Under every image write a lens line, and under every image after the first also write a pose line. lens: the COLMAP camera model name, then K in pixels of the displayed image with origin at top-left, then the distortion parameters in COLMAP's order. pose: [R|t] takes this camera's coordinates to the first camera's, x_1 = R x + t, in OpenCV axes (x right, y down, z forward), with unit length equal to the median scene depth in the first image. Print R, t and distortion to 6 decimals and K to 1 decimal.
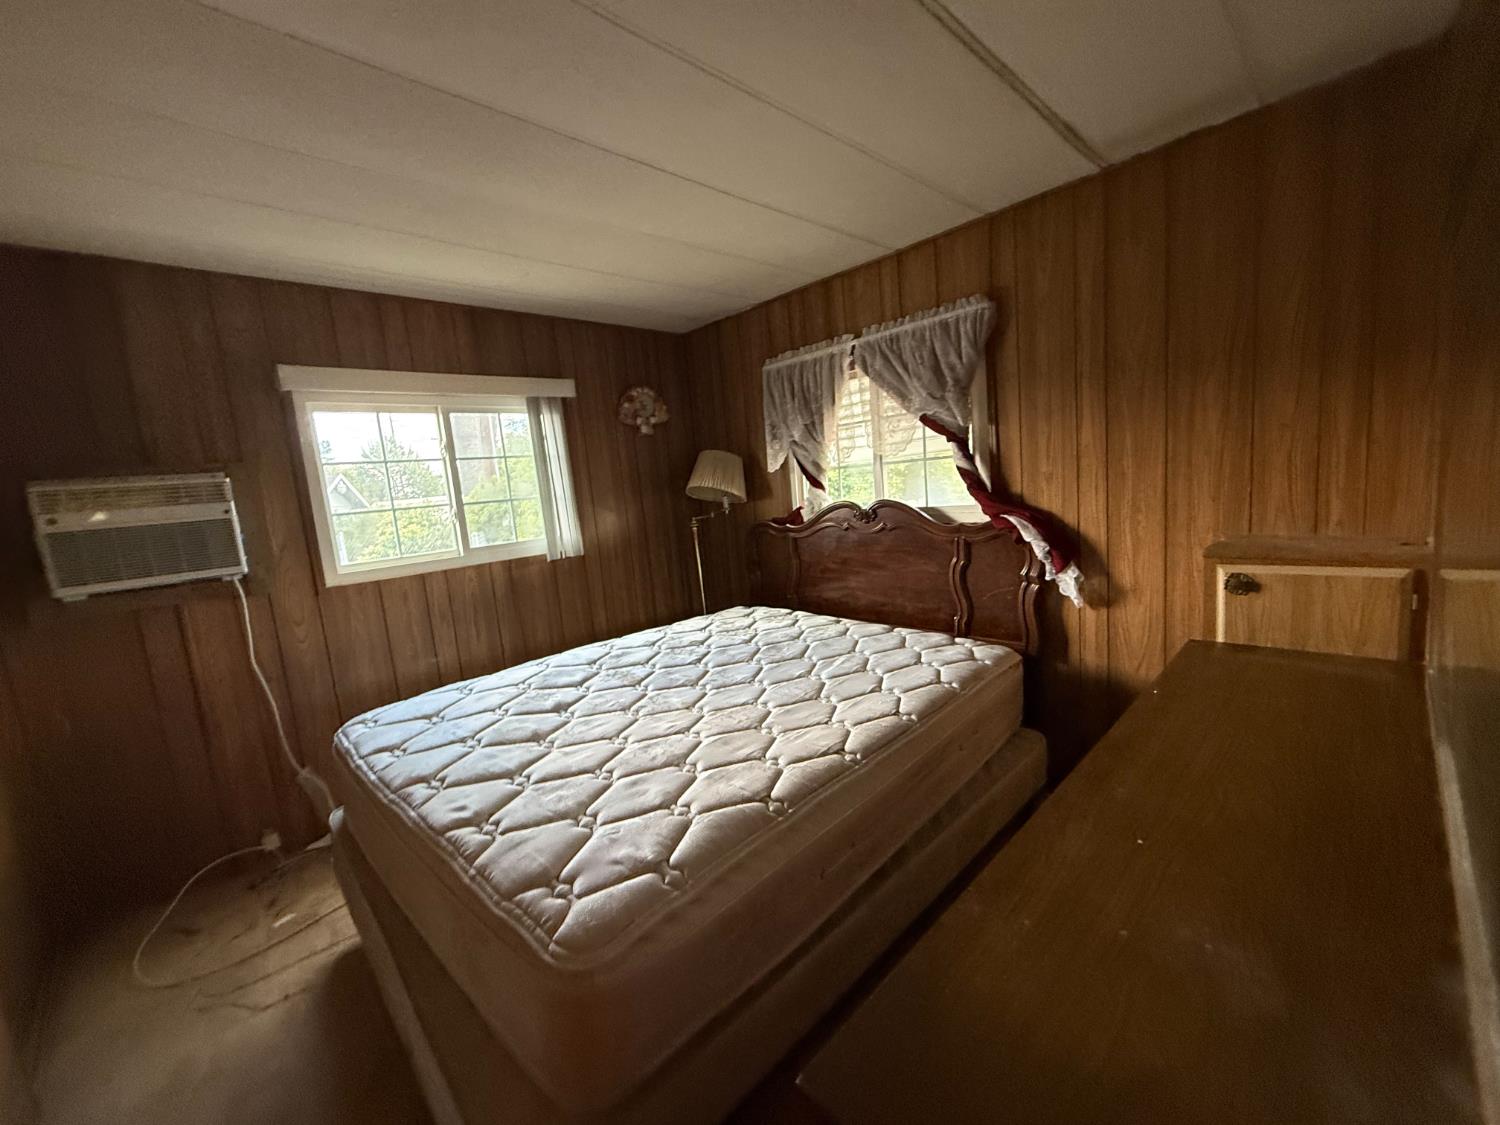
lens RADIAL K [[596.0, 0, 750.0], [0, 596.0, 562.5], [0, 0, 1]] dist [-0.000502, -0.000131]
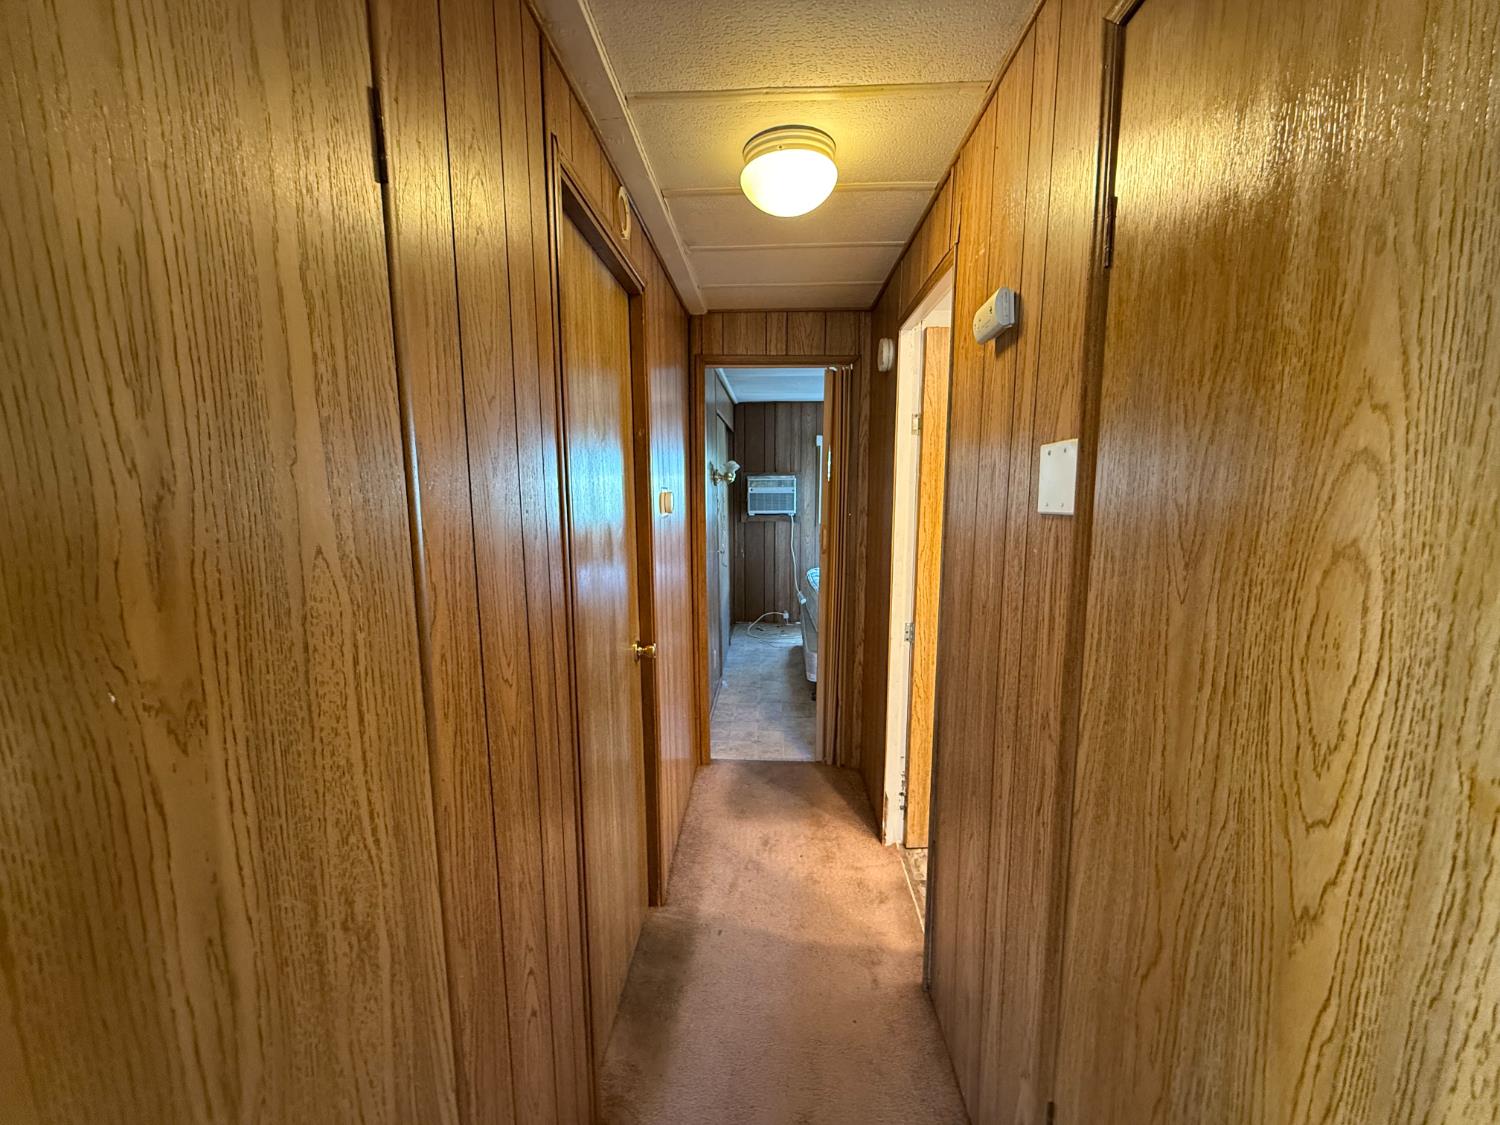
lens RADIAL K [[596.0, 0, 750.0], [0, 596.0, 562.5], [0, 0, 1]] dist [-0.000502, -0.000131]
pose [[0.687056, 0.164569, -0.707723, 1.045464], [-0.156913, 0.984635, 0.076630, 0.067575], [0.709460, 0.058402, 0.702322, -1.118813]]
